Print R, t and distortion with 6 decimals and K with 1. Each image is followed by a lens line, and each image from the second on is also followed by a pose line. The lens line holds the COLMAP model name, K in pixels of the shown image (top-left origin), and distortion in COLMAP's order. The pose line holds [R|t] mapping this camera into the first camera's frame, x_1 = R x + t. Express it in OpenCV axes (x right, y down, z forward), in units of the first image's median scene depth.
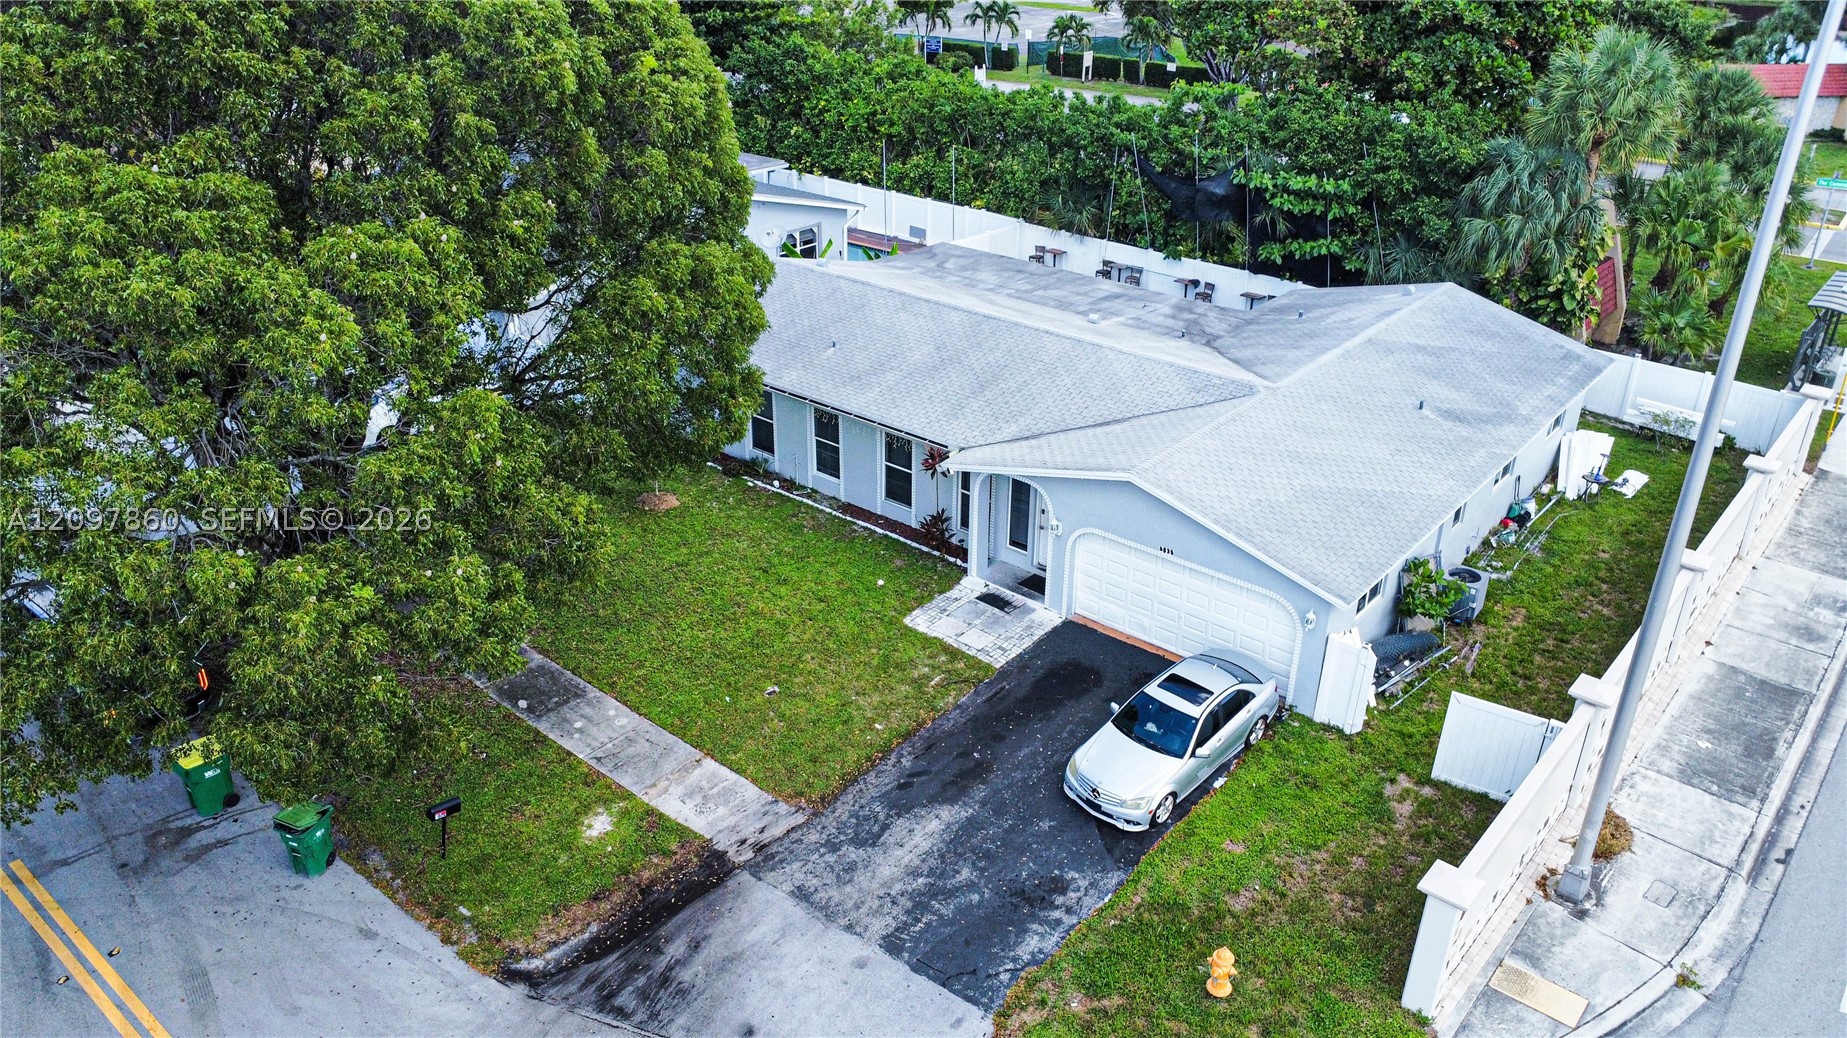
lens RADIAL K [[1340.8, 0, 914.7], [0, 1340.8, 516.5], [0, 0, 1]] dist [-0.035022, -0.005614]
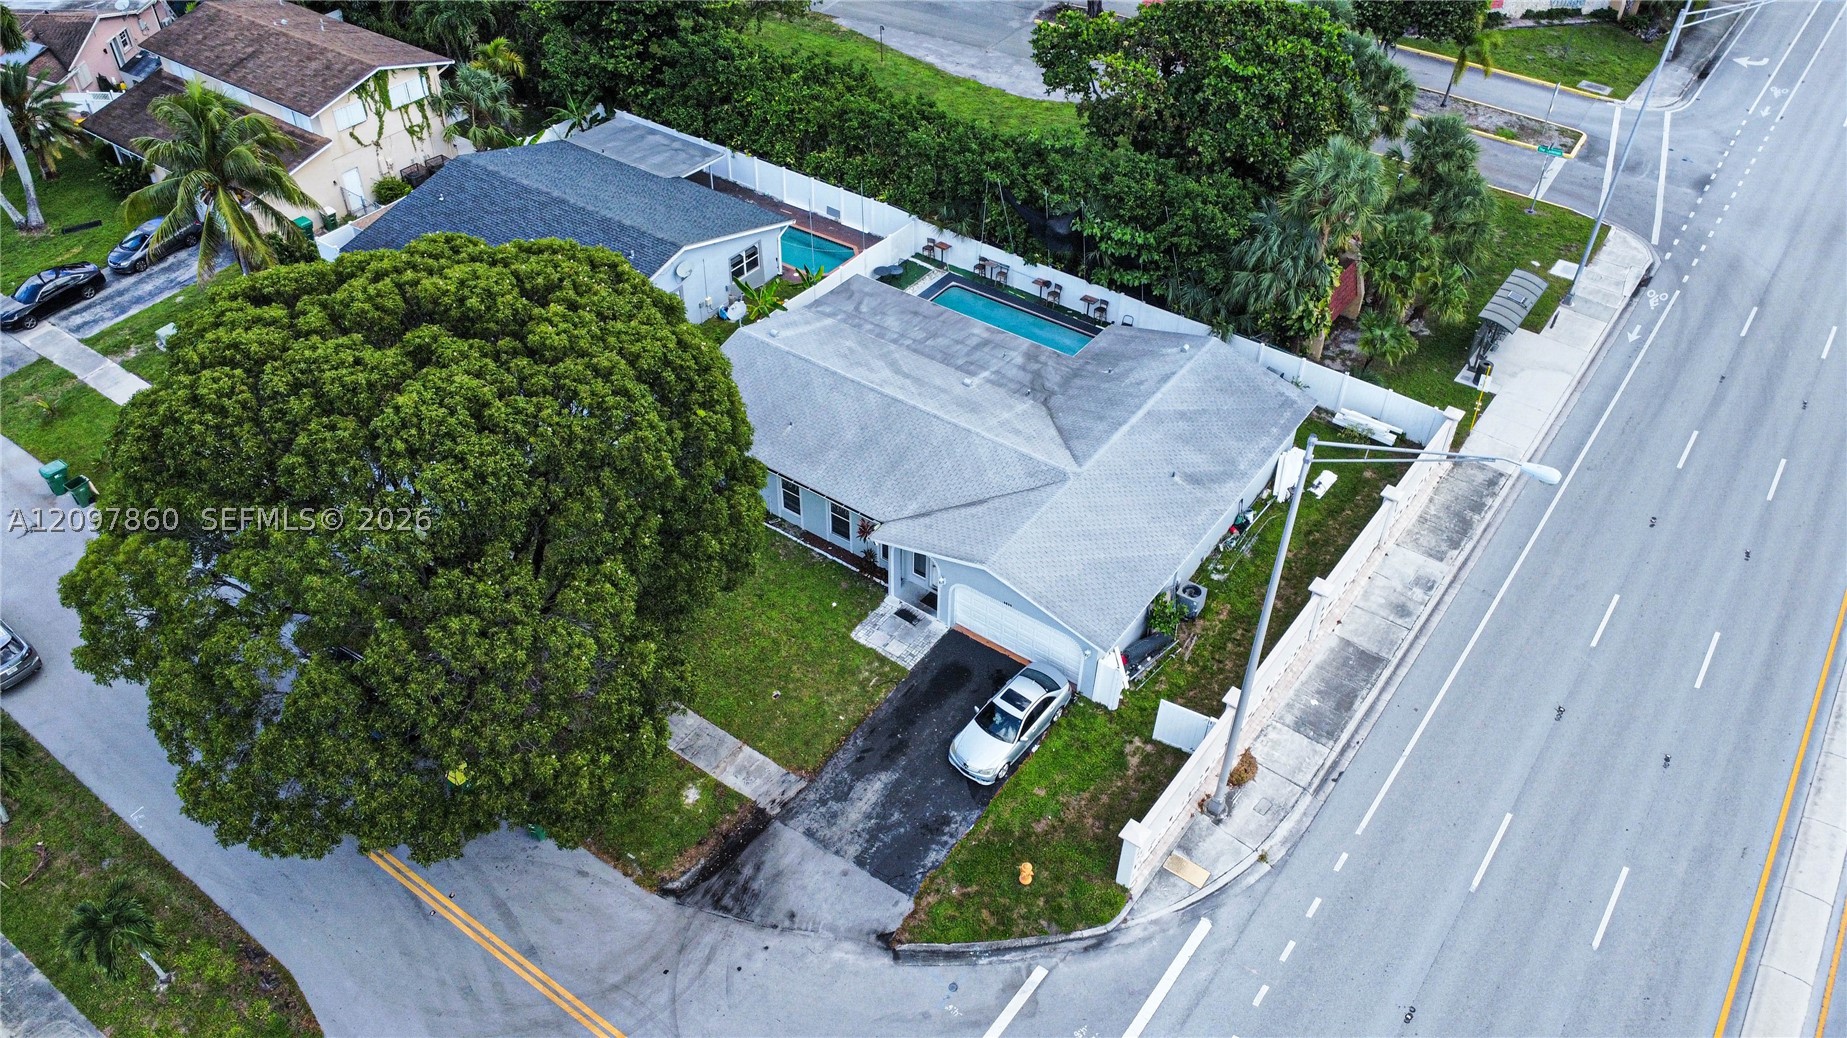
lens RADIAL K [[1340.8, 0, 914.7], [0, 1340.8, 516.5], [0, 0, 1]] dist [-0.035022, -0.005614]
pose [[0.996946, -0.047392, 0.062065, -0.029852], [0.031011, 0.969702, 0.242314, -0.540548], [-0.071668, -0.239649, 0.968211, -0.651420]]
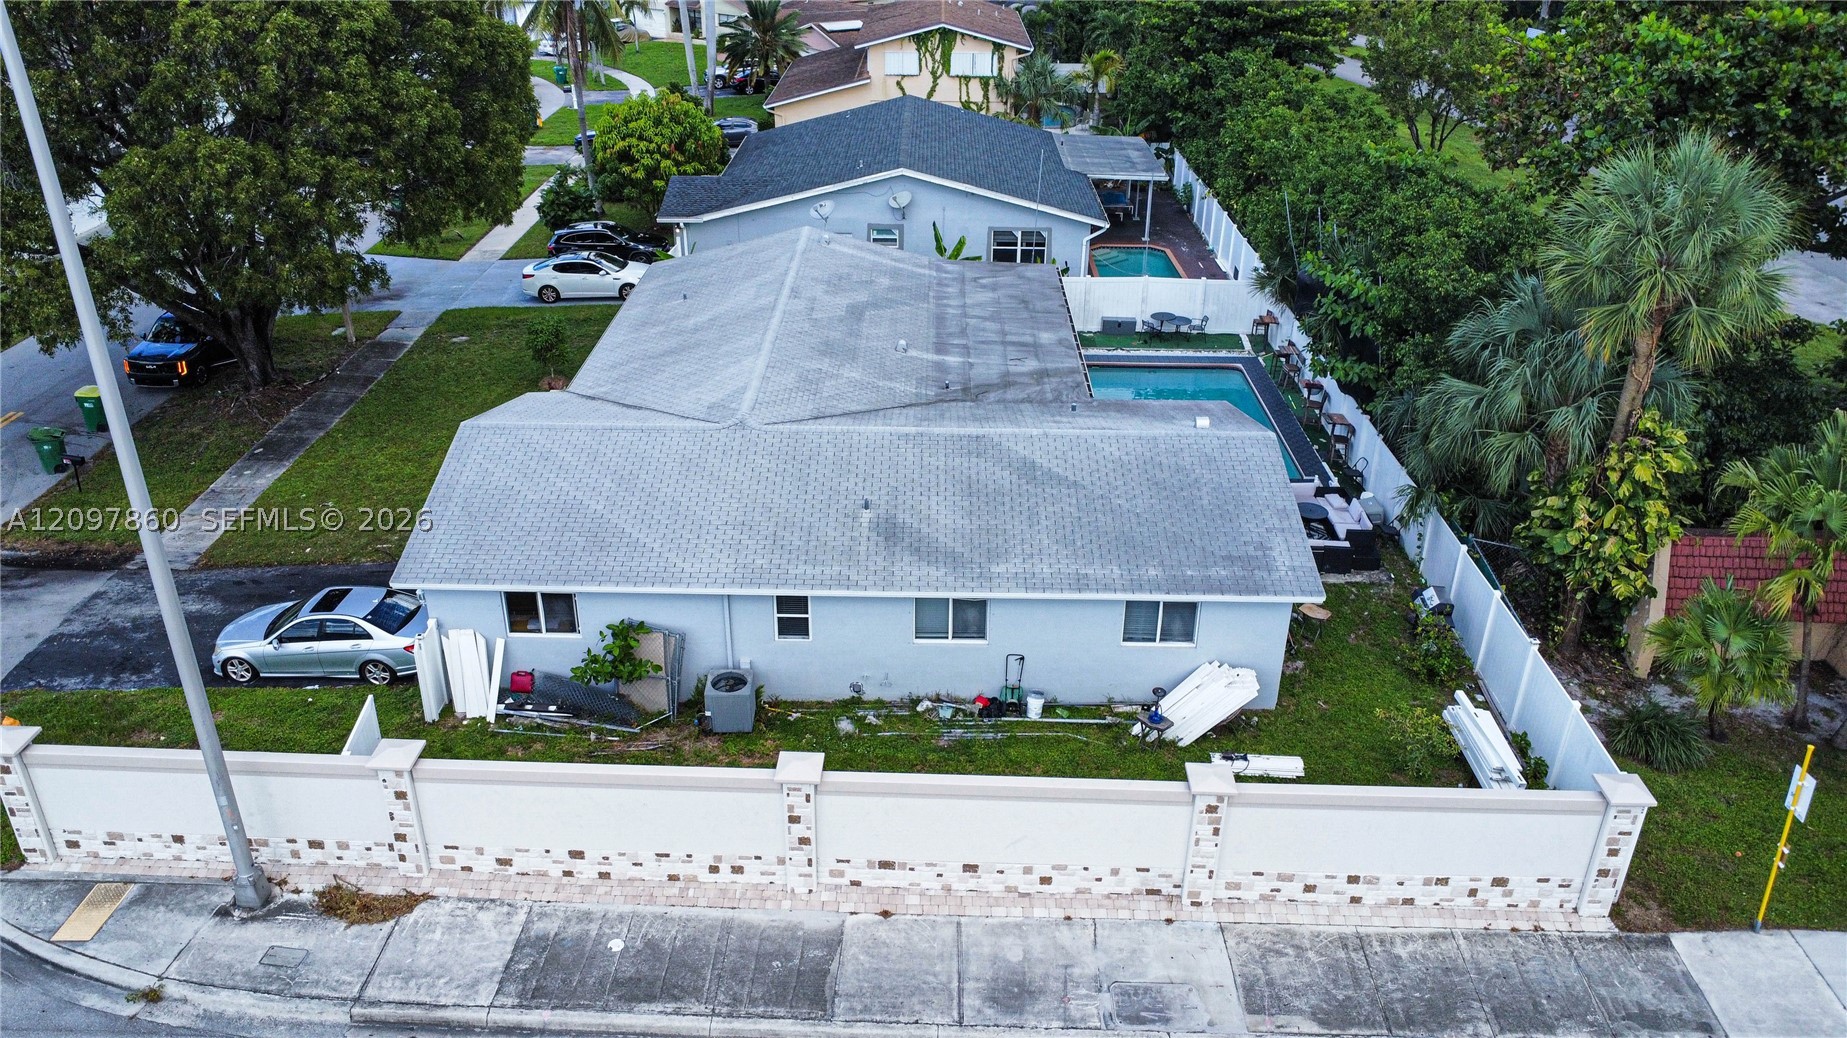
lens RADIAL K [[1351.0, 0, 895.9], [0, 1351.0, 521.4], [0, 0, 1]] dist [-0.011584, -0.002985]
pose [[0.621719, 0.346380, -0.702486, 1.256943], [-0.346247, 0.926046, 0.150174, -0.261841], [0.702551, 0.149867, 0.695673, 0.538990]]
